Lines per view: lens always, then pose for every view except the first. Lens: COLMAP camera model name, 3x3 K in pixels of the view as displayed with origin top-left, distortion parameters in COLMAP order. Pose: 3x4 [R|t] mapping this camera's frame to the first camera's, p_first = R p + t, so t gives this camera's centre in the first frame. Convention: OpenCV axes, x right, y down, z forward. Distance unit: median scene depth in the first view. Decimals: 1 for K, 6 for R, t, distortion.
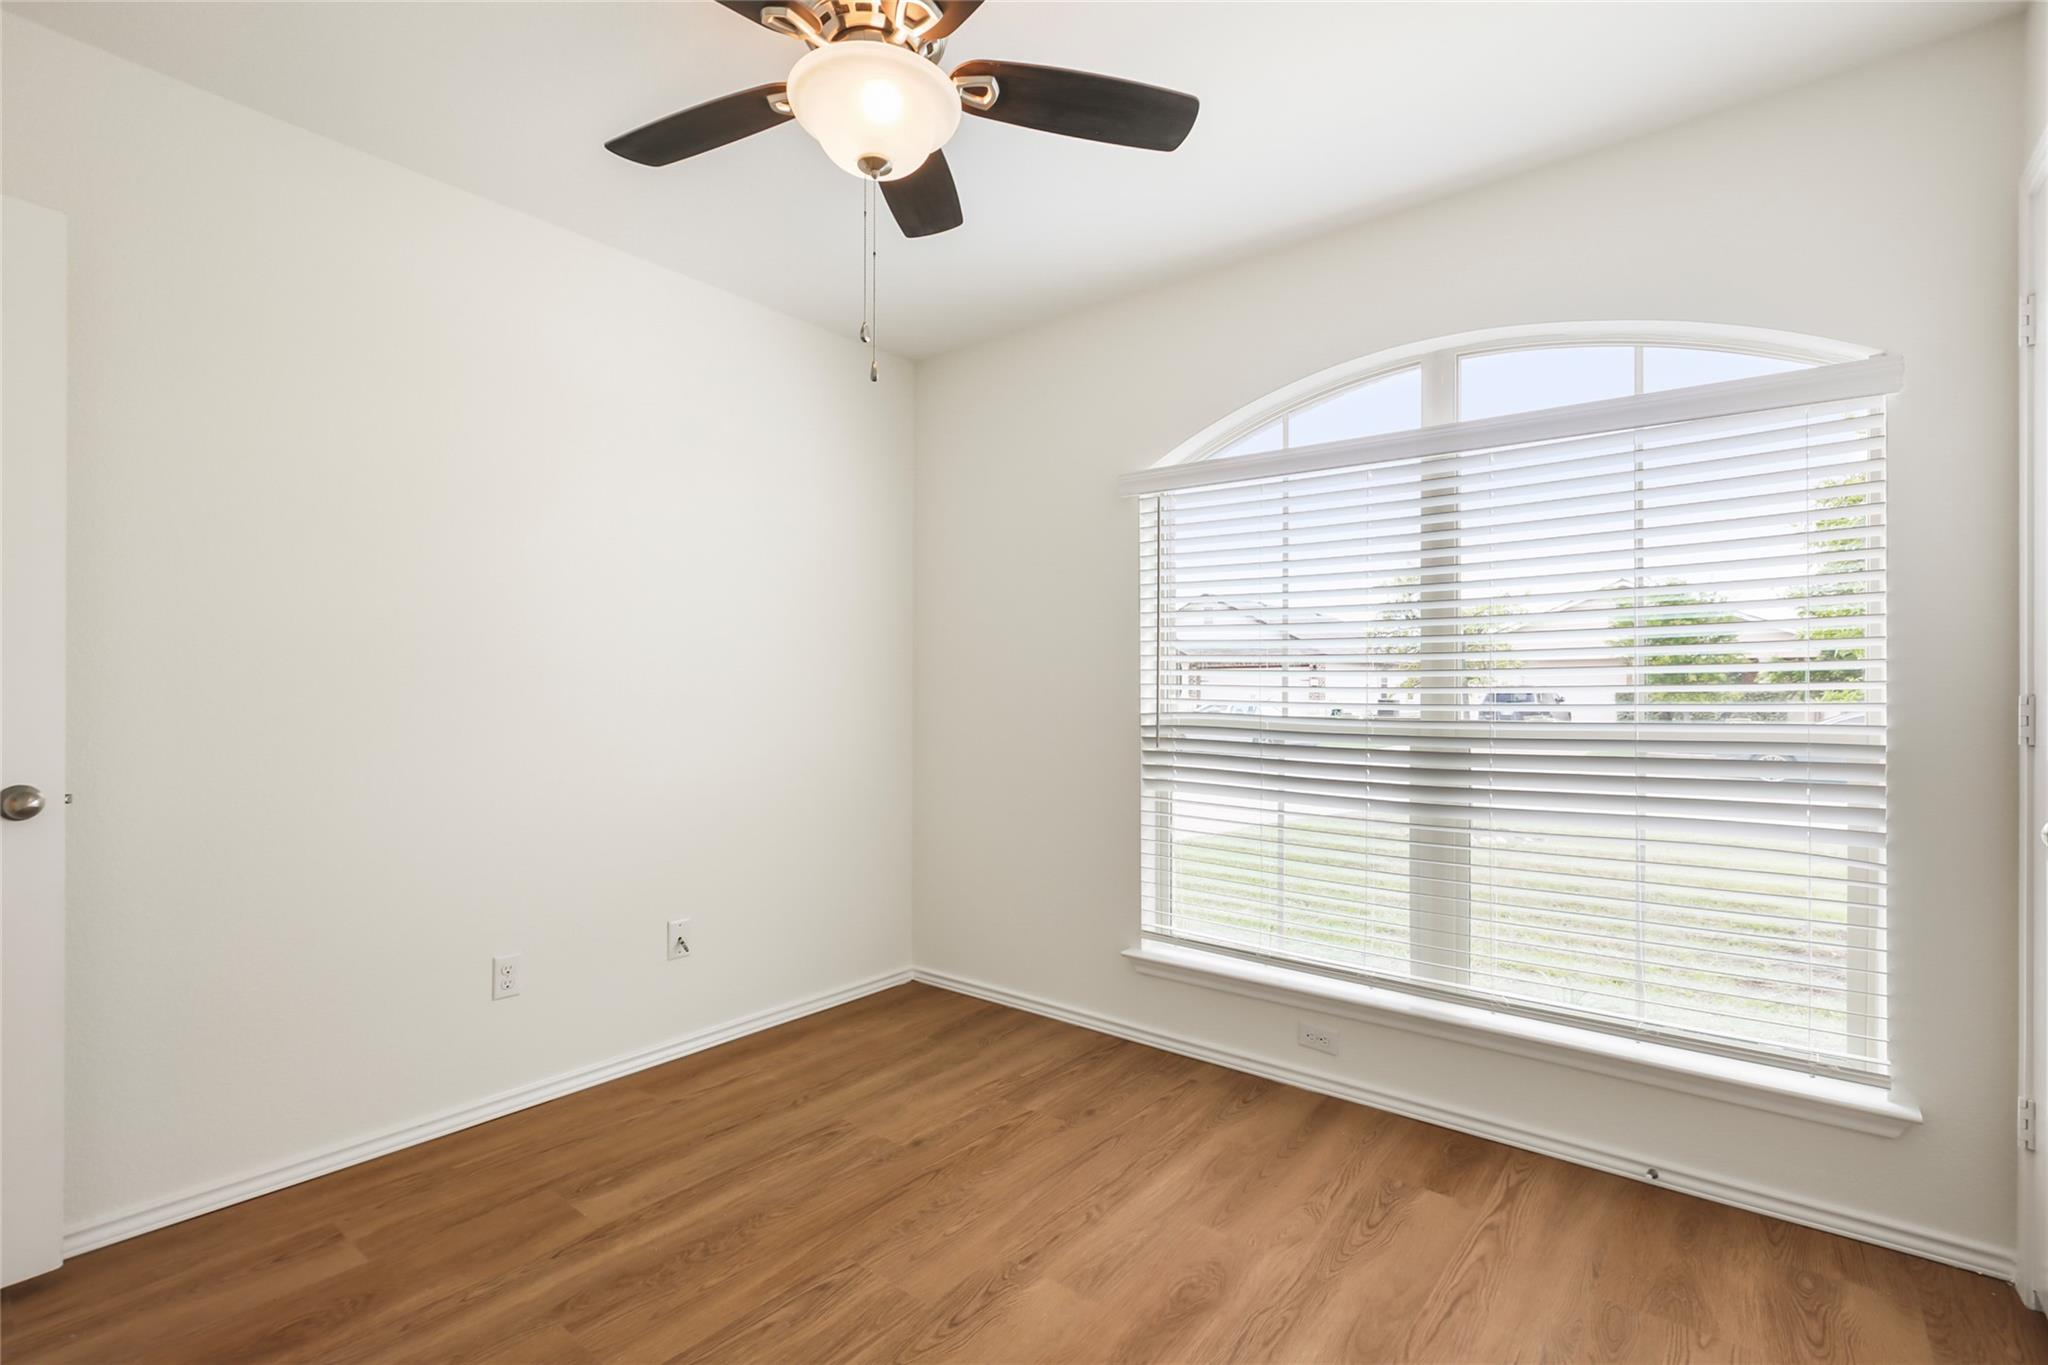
lens RADIAL K [[935.8, 0, 1022.6], [0, 935.8, 686.1], [0, 0, 1]] dist [-0.000040, -0.000513]
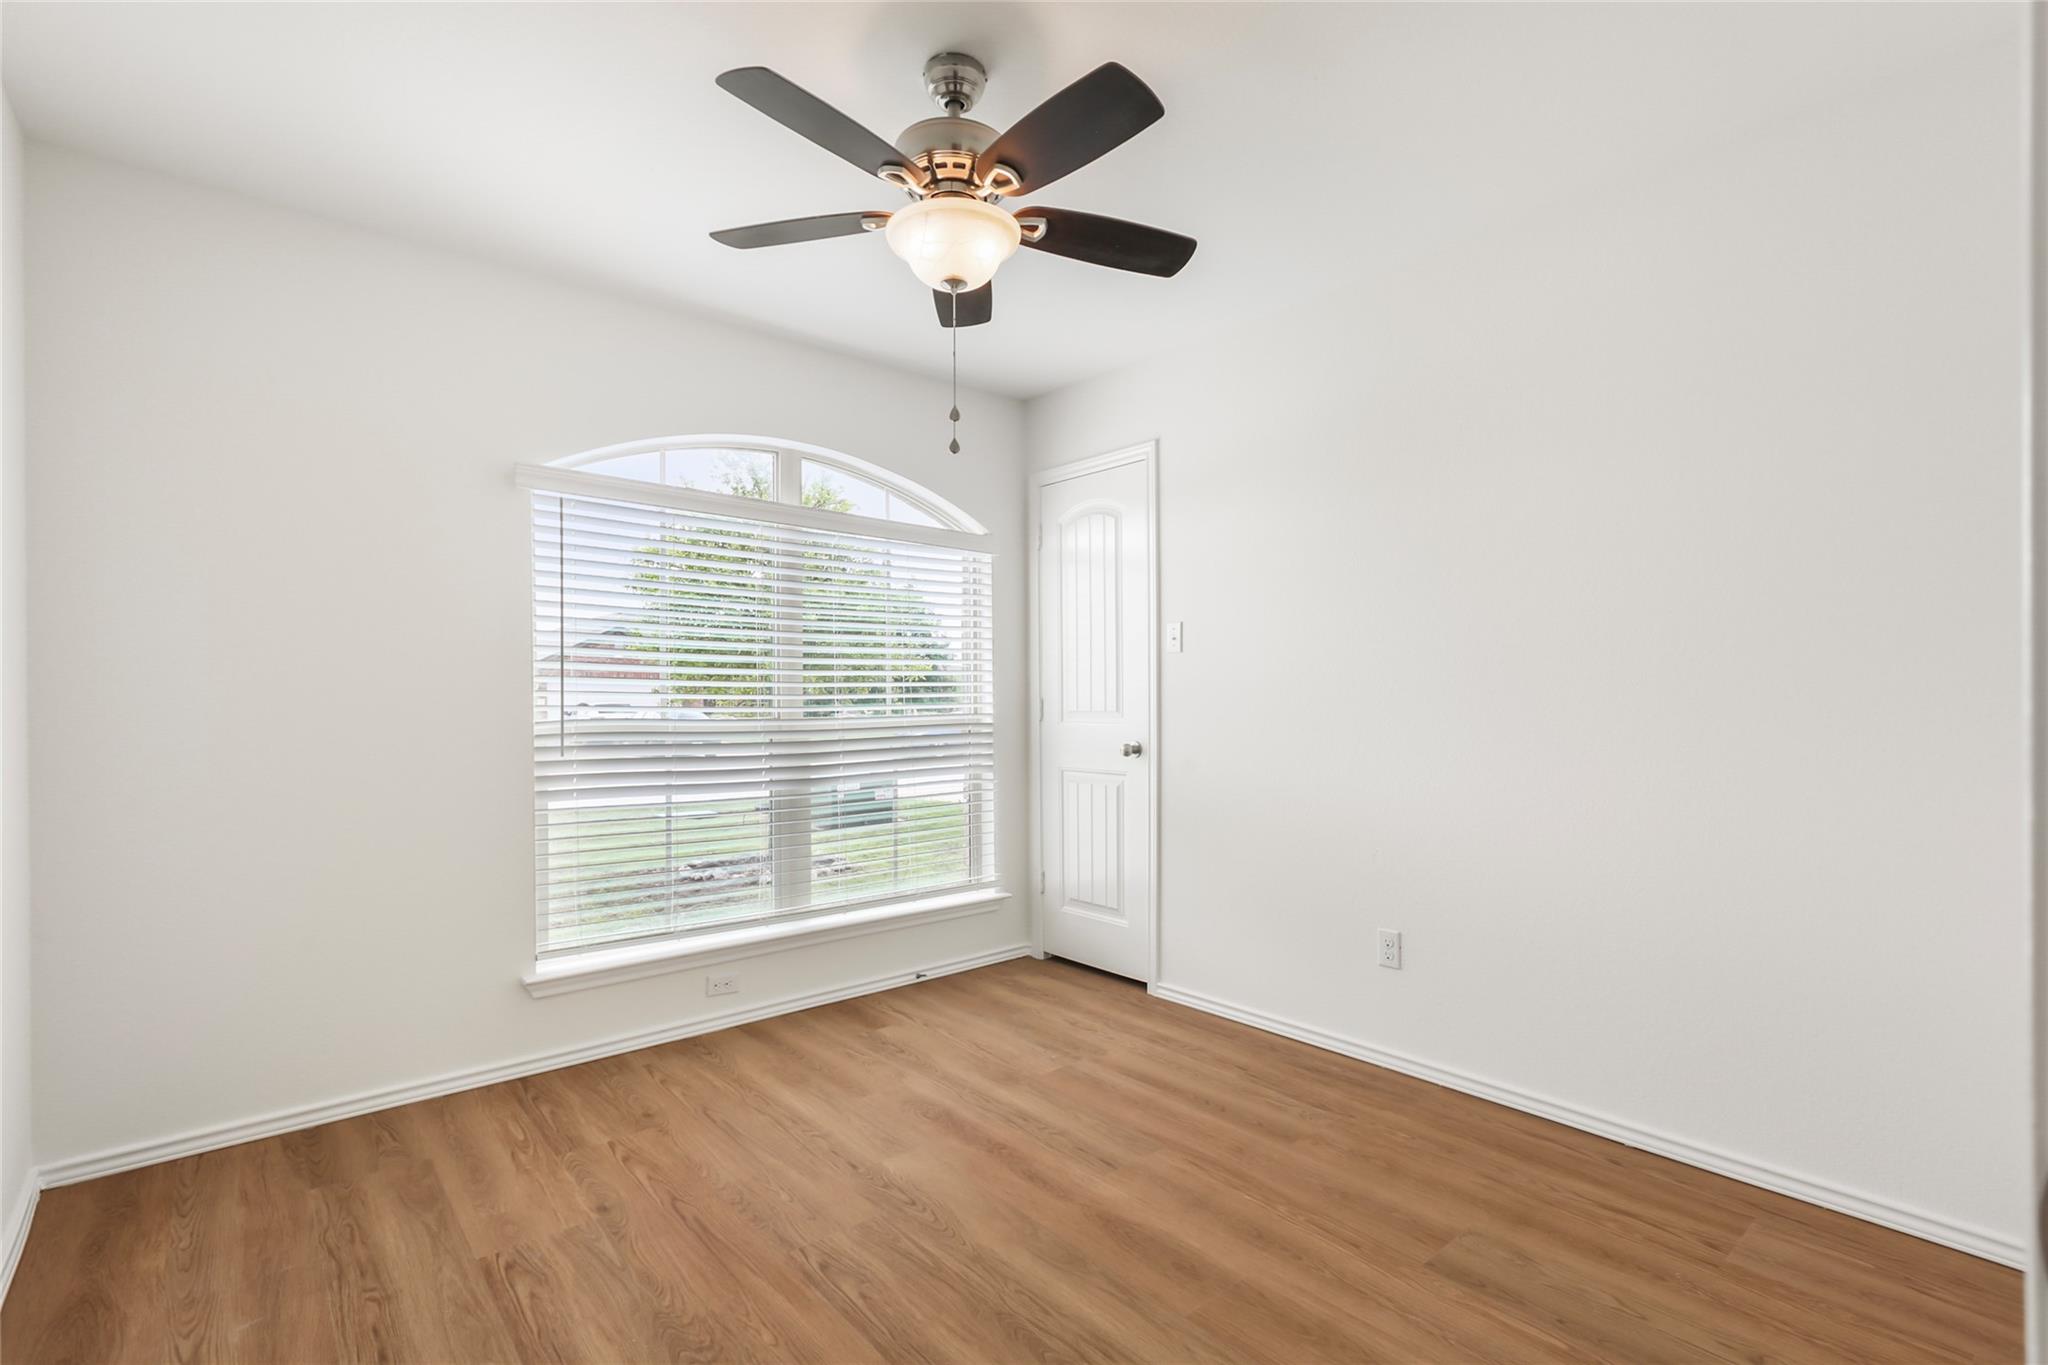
lens RADIAL K [[935.8, 0, 1022.6], [0, 935.8, 686.1], [0, 0, 1]] dist [-0.000040, -0.000513]
pose [[0.187007, 0.013009, 0.982272, -0.862009], [0.000865, 0.999910, -0.013407, 0.007439], [-0.982358, 0.003357, 0.186979, 0.420064]]
